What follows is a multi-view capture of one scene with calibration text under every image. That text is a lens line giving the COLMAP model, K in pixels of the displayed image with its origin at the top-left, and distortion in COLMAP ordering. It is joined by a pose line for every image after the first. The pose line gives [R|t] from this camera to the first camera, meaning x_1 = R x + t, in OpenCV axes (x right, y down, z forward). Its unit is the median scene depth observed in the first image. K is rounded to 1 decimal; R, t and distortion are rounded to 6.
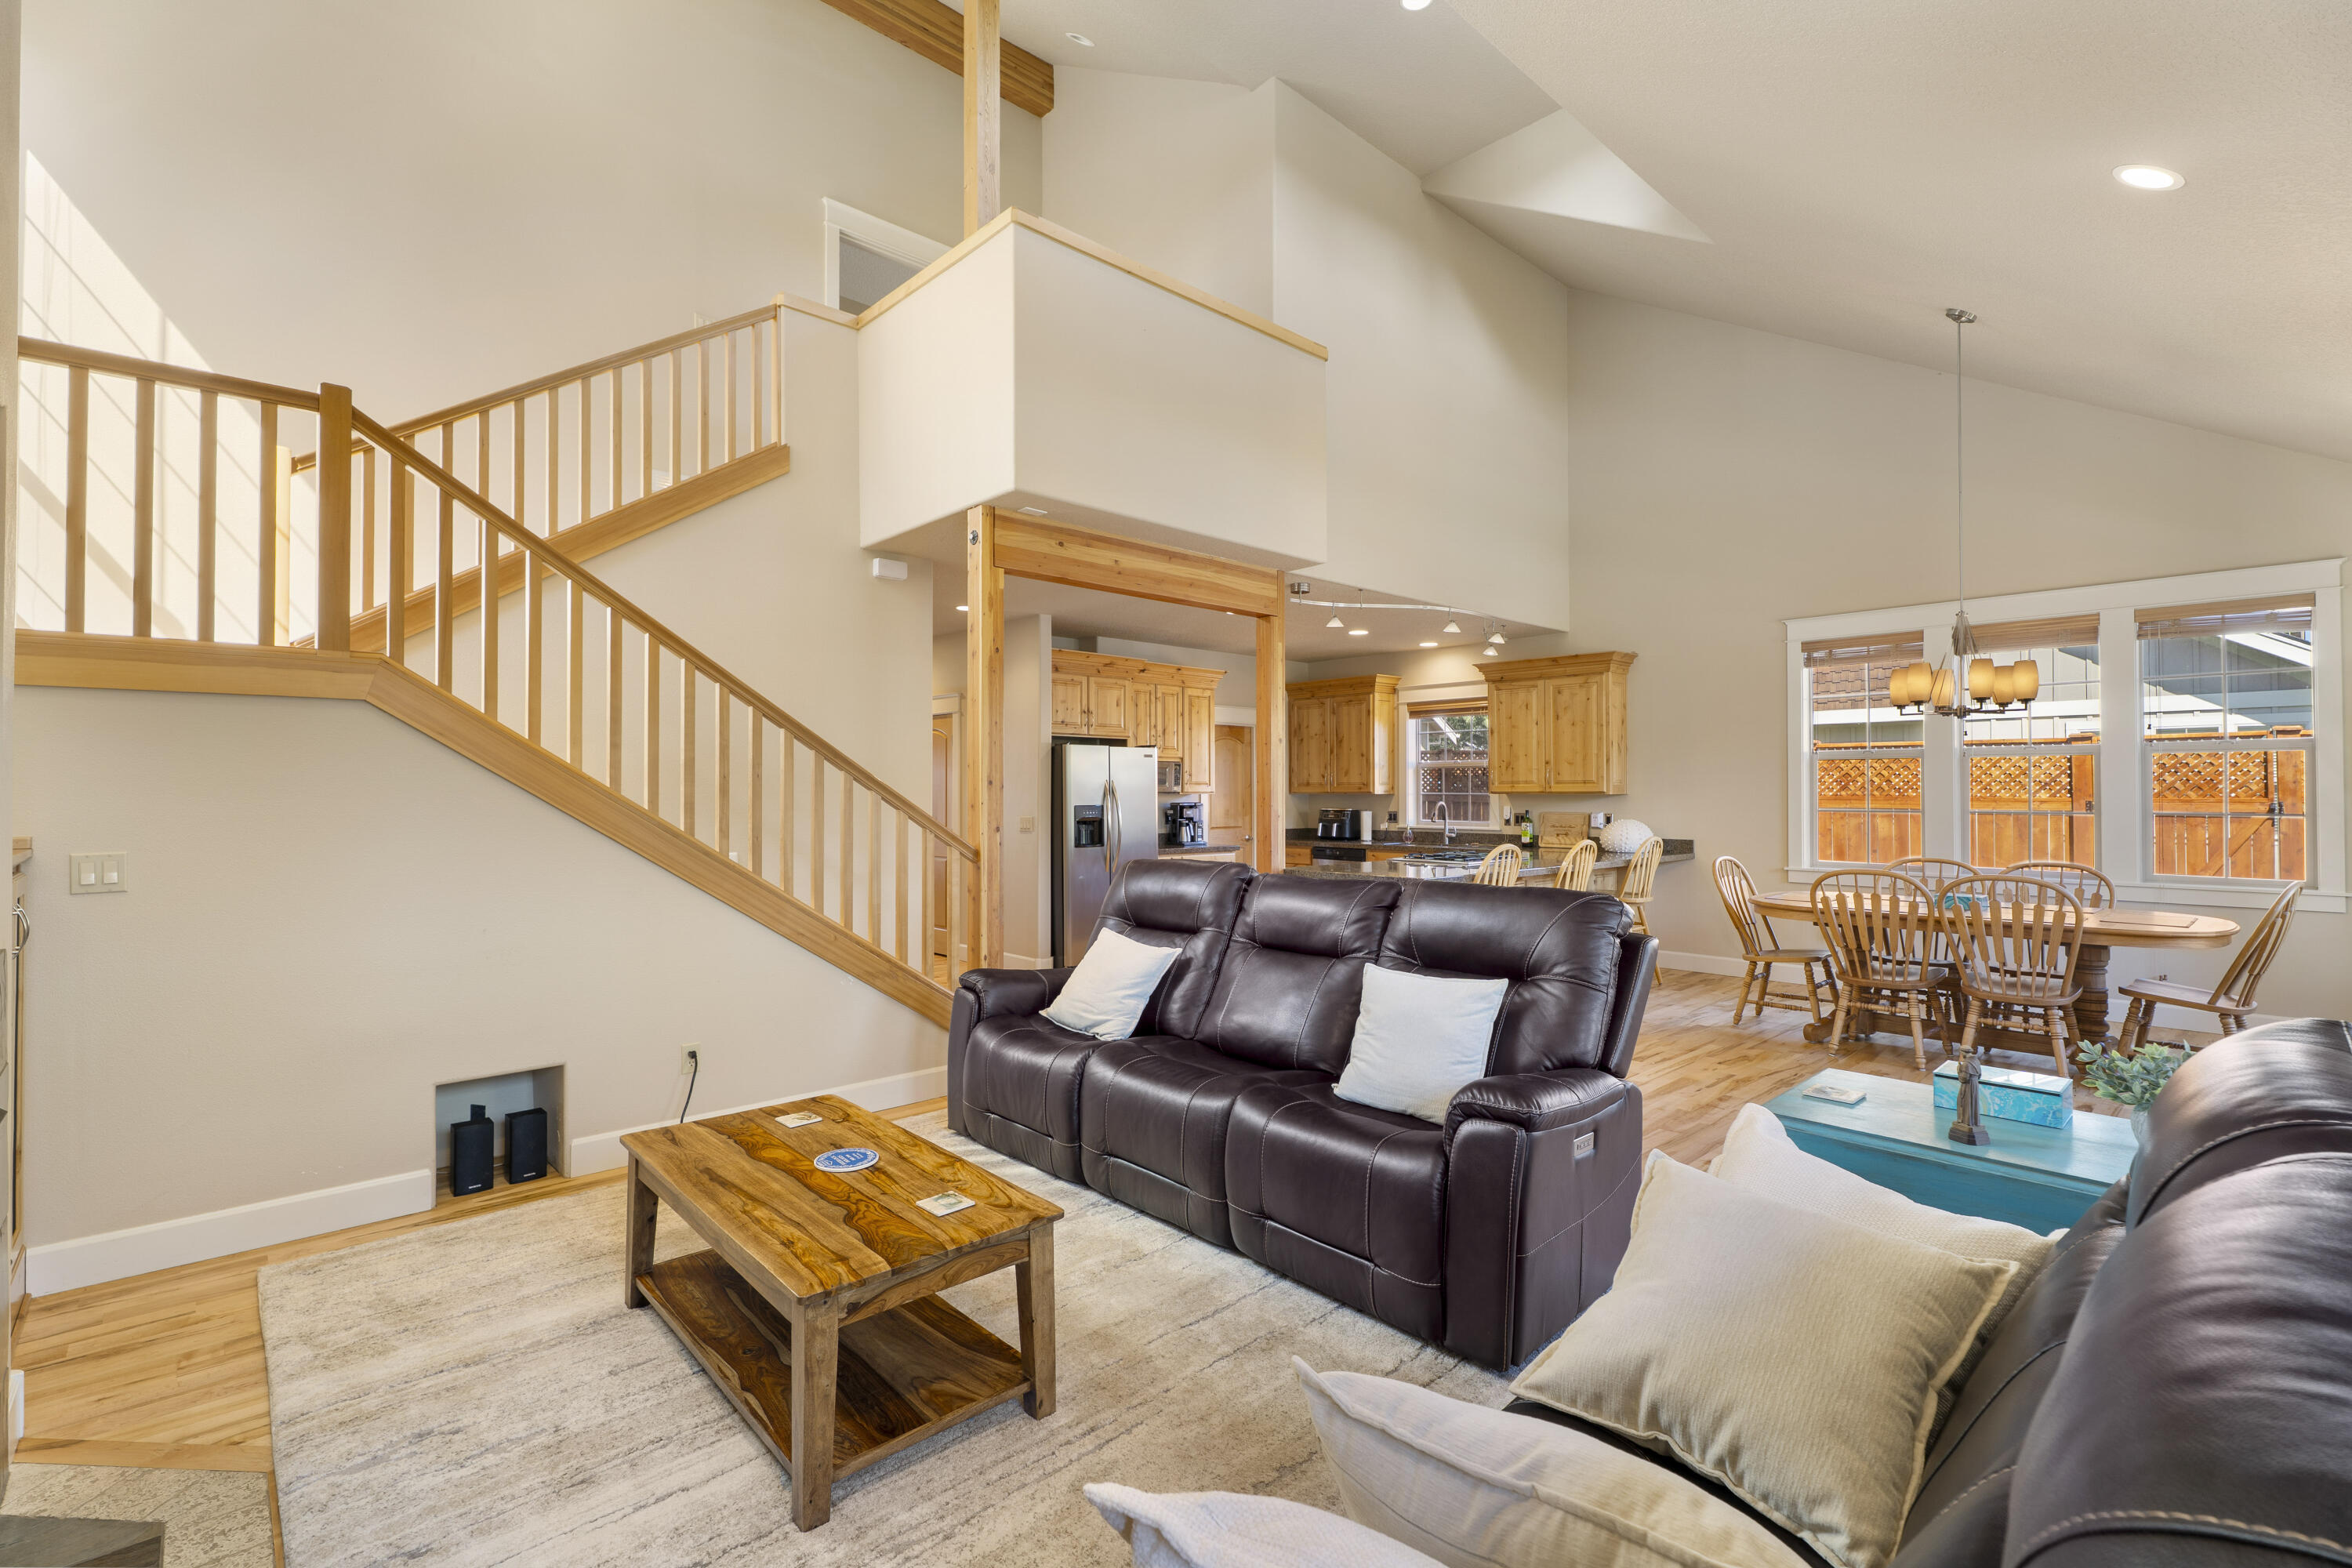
lens RADIAL K [[1048.3, 0, 1154.9], [0, 1048.3, 779.6], [0, 0, 1]] dist [0.010590, -0.005636]
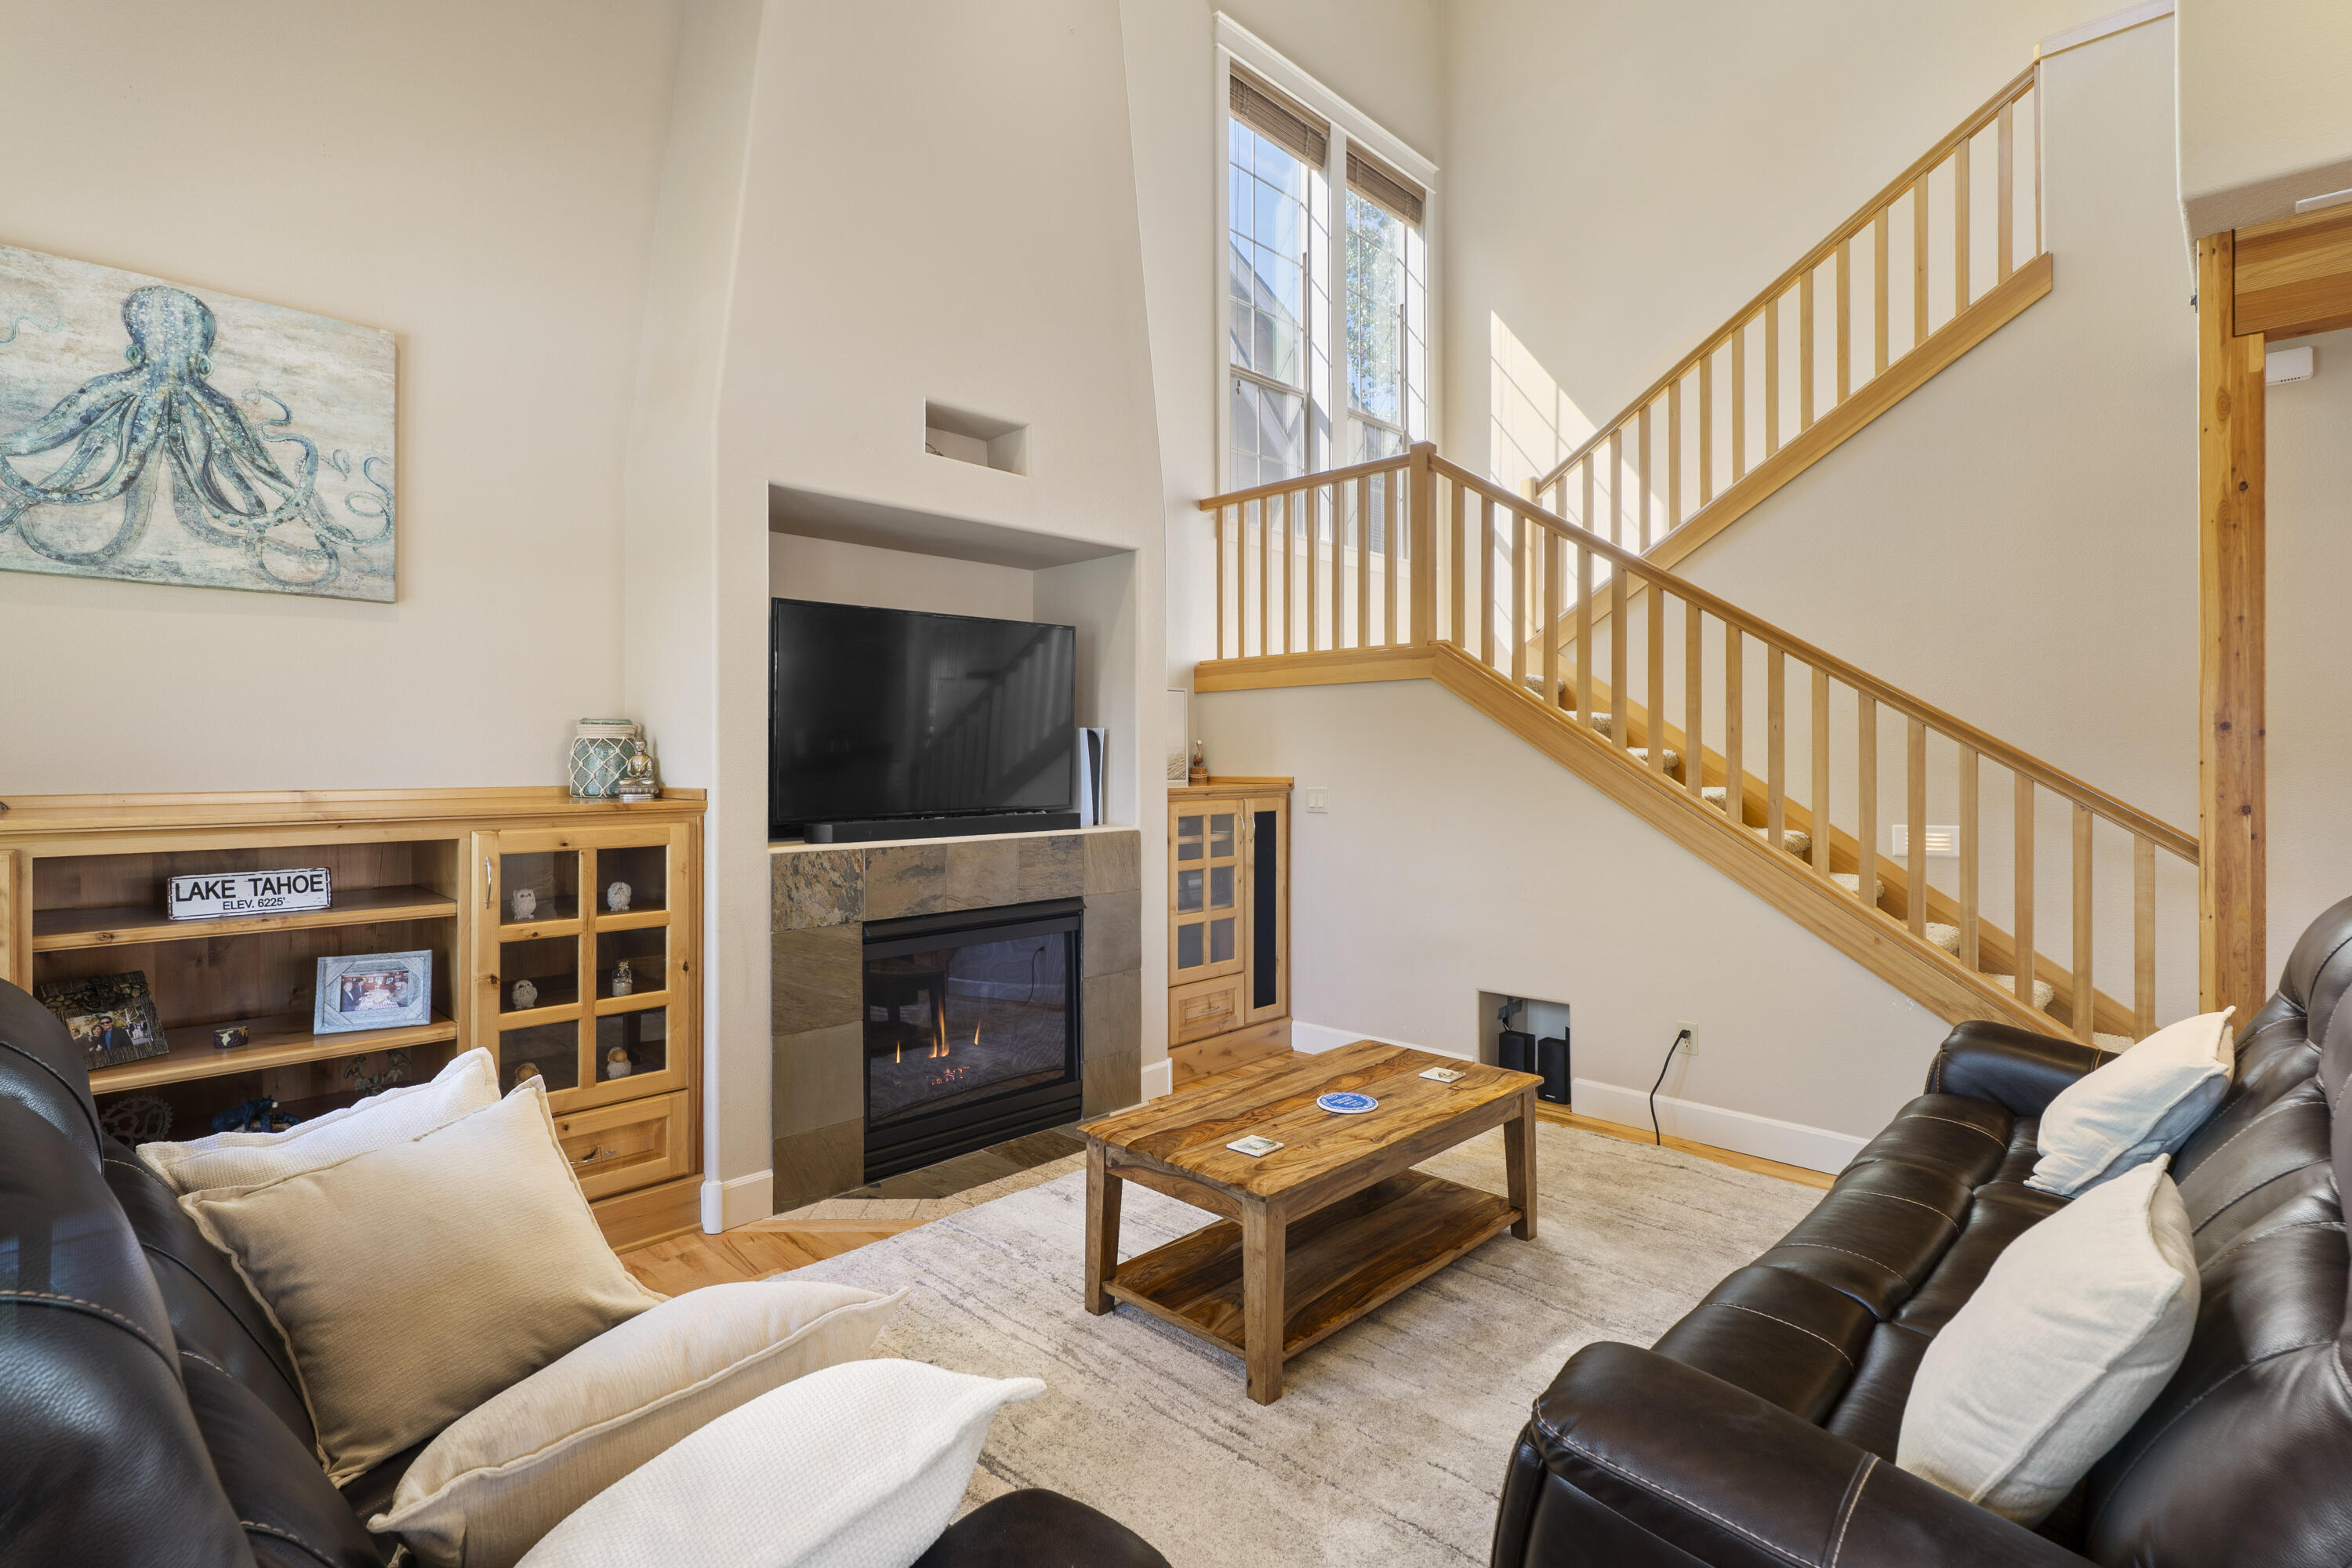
lens RADIAL K [[1120.5, 0, 1157.8], [0, 1120.5, 767.2], [0, 0, 1]] dist [-0.002207, -0.000322]
pose [[0.054675, 0.006837, -0.998481, 0.238478], [0.015758, 0.999846, 0.007709, 0.006791], [0.998380, -0.016156, 0.054558, 0.230086]]
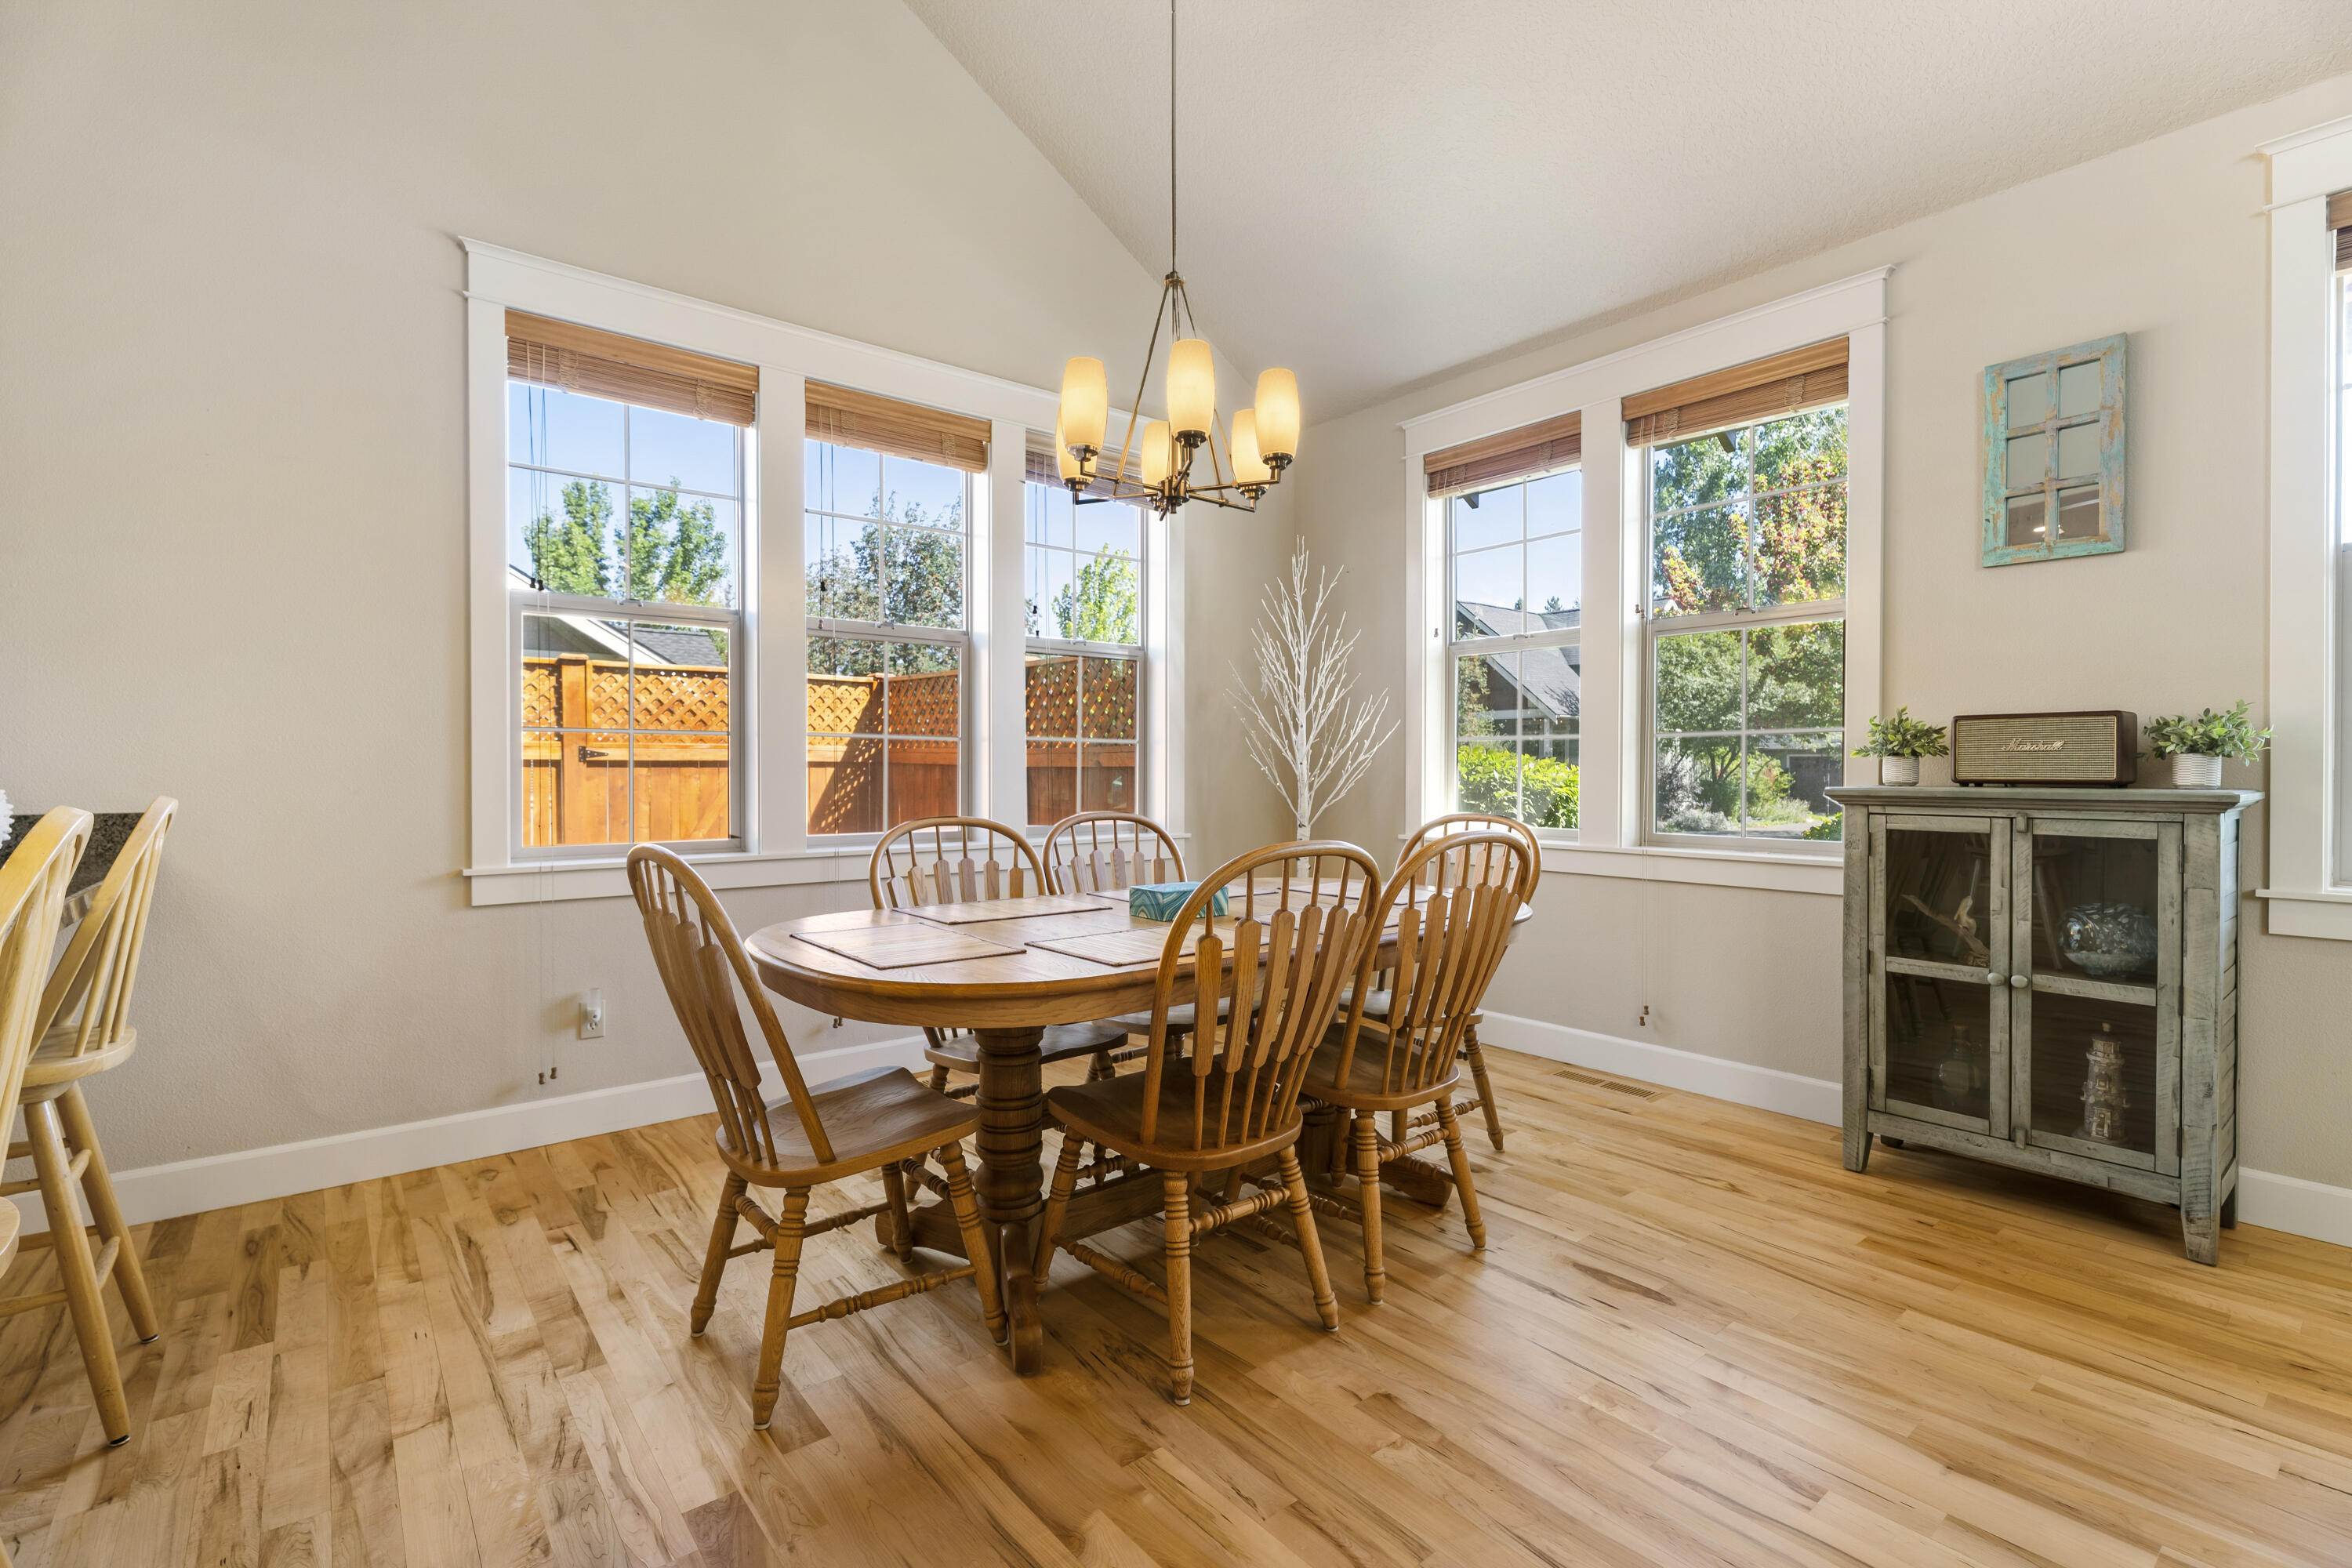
lens RADIAL K [[1048.3, 0, 1154.9], [0, 1048.3, 779.6], [0, 0, 1]] dist [0.010590, -0.005636]
pose [[0.060772, -0.006433, 0.998131, 0.197035], [-0.012512, 0.999896, 0.007206, 0.038539], [-0.998073, -0.012927, 0.060685, 0.634843]]
